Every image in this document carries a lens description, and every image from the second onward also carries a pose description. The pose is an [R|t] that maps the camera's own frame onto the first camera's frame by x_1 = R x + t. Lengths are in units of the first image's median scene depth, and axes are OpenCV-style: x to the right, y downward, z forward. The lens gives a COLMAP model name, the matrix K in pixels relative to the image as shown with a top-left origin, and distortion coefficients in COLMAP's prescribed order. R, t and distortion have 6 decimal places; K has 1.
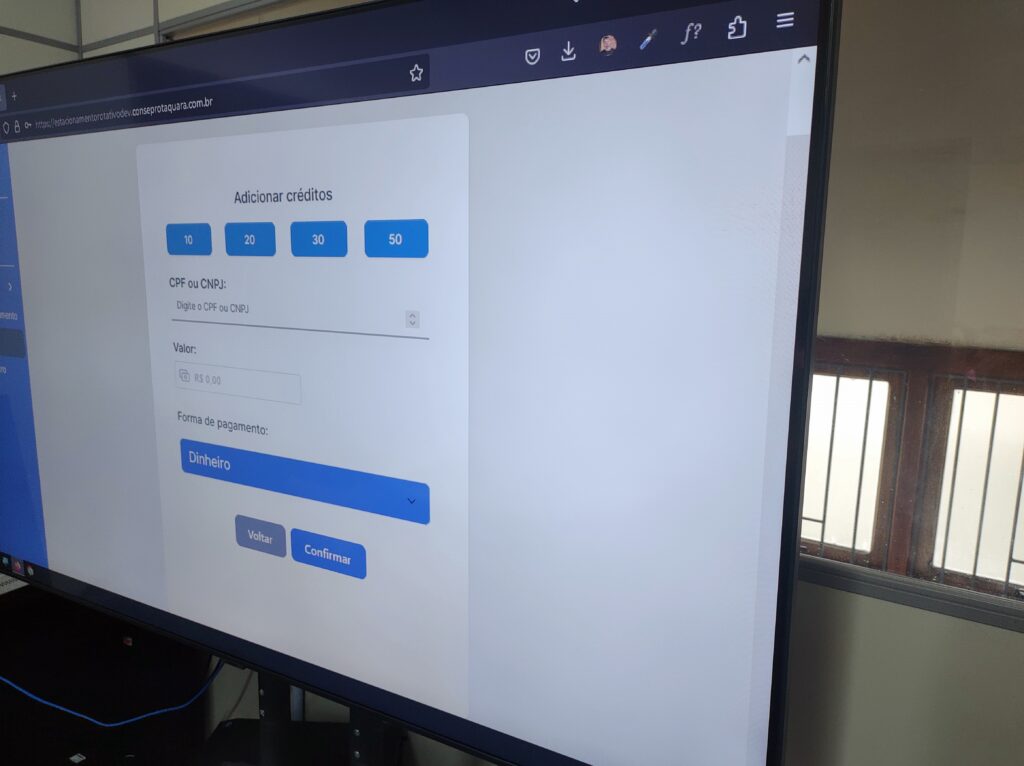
lens RADIAL K [[745.0, 0, 507.0], [0, 745.0, 382.9], [0, 0, 1]] dist [0.030741, -0.040908]
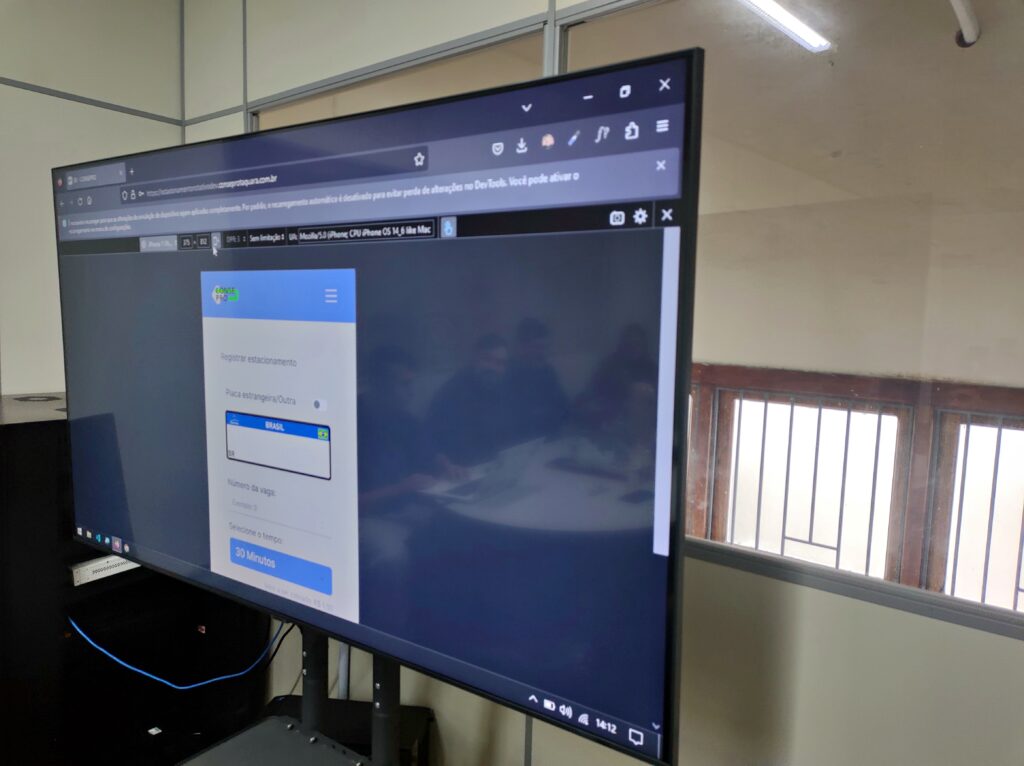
lens RADIAL K [[745.0, 0, 513.2], [0, 745.0, 388.3], [0, 0, 1]] dist [0.030741, -0.040908]
pose [[0.995811, 0.014126, -0.090333, 0.090865], [-0.018793, 0.998521, -0.051021, 0.033811], [0.089479, 0.052505, 0.994604, -0.158835]]
